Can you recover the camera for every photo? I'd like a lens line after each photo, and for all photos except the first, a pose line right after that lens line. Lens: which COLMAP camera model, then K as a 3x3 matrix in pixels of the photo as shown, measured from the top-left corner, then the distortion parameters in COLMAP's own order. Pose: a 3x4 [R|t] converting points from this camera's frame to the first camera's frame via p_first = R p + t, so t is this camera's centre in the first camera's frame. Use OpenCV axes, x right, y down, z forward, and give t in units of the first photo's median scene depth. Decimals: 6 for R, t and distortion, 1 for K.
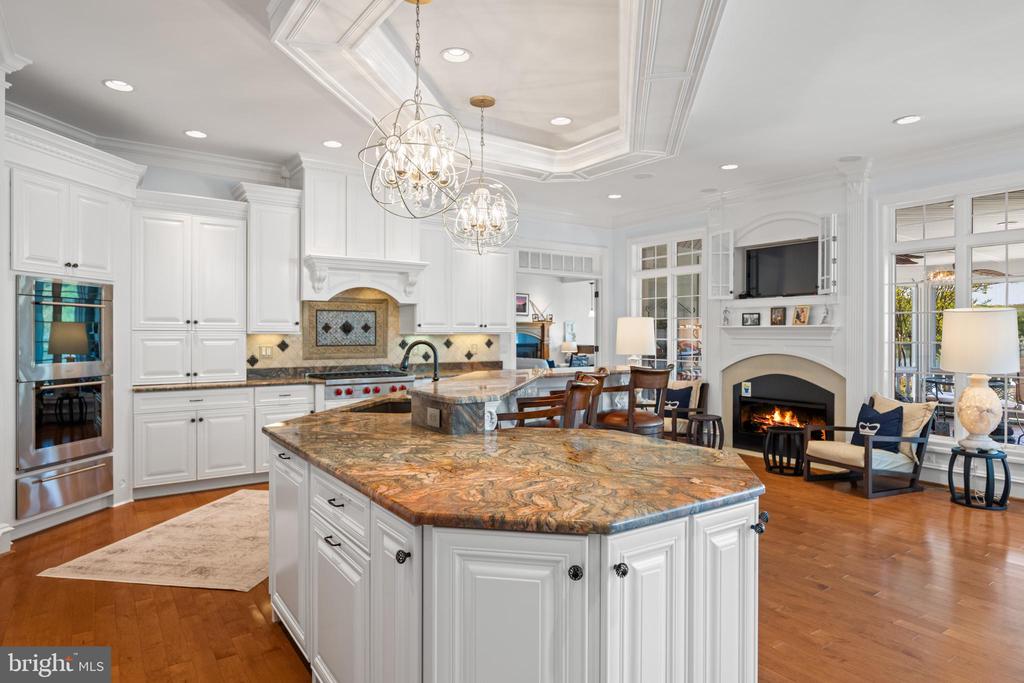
lens RADIAL K [[595.8, 0, 512.7], [0, 595.8, 337.6], [0, 0, 1]] dist [-0.006459, 0.003015]
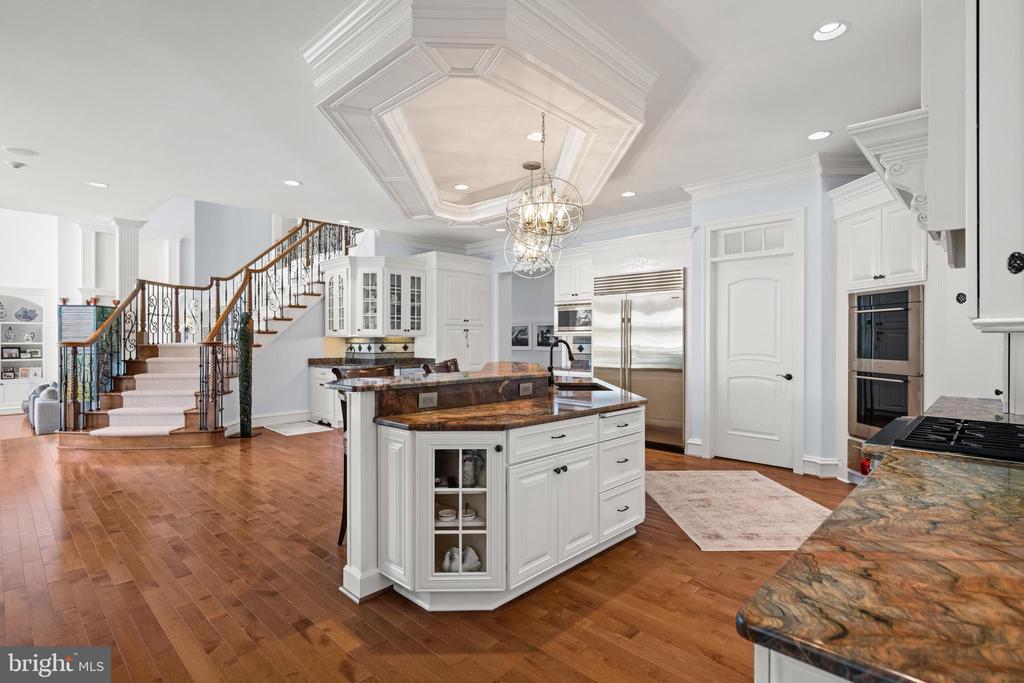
lens RADIAL K [[511.9, 0, 516.3], [0, 511.9, 340.4], [0, 0, 1]] dist [-0.002330, -0.000003]
pose [[-0.976943, -0.001846, -0.213492, 0.118578], [-0.003928, 0.999949, 0.009332, -0.001903], [0.213464, 0.009956, -0.976900, 1.229257]]
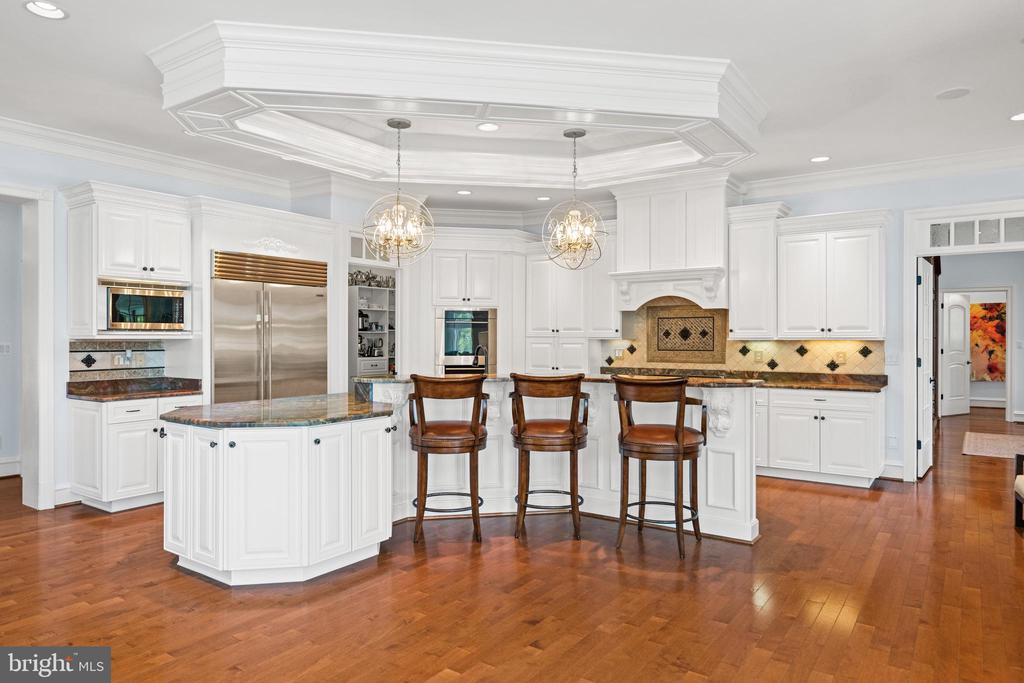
lens RADIAL K [[647.9, 0, 514.2], [0, 647.9, 340.8], [0, 0, 1]] dist [0.005928, 0.001950]
pose [[0.351524, 0.003961, -0.936171, 0.711629], [-0.006729, 0.999976, 0.001704, -0.003775], [0.936155, 0.005701, 0.351542, 0.312853]]
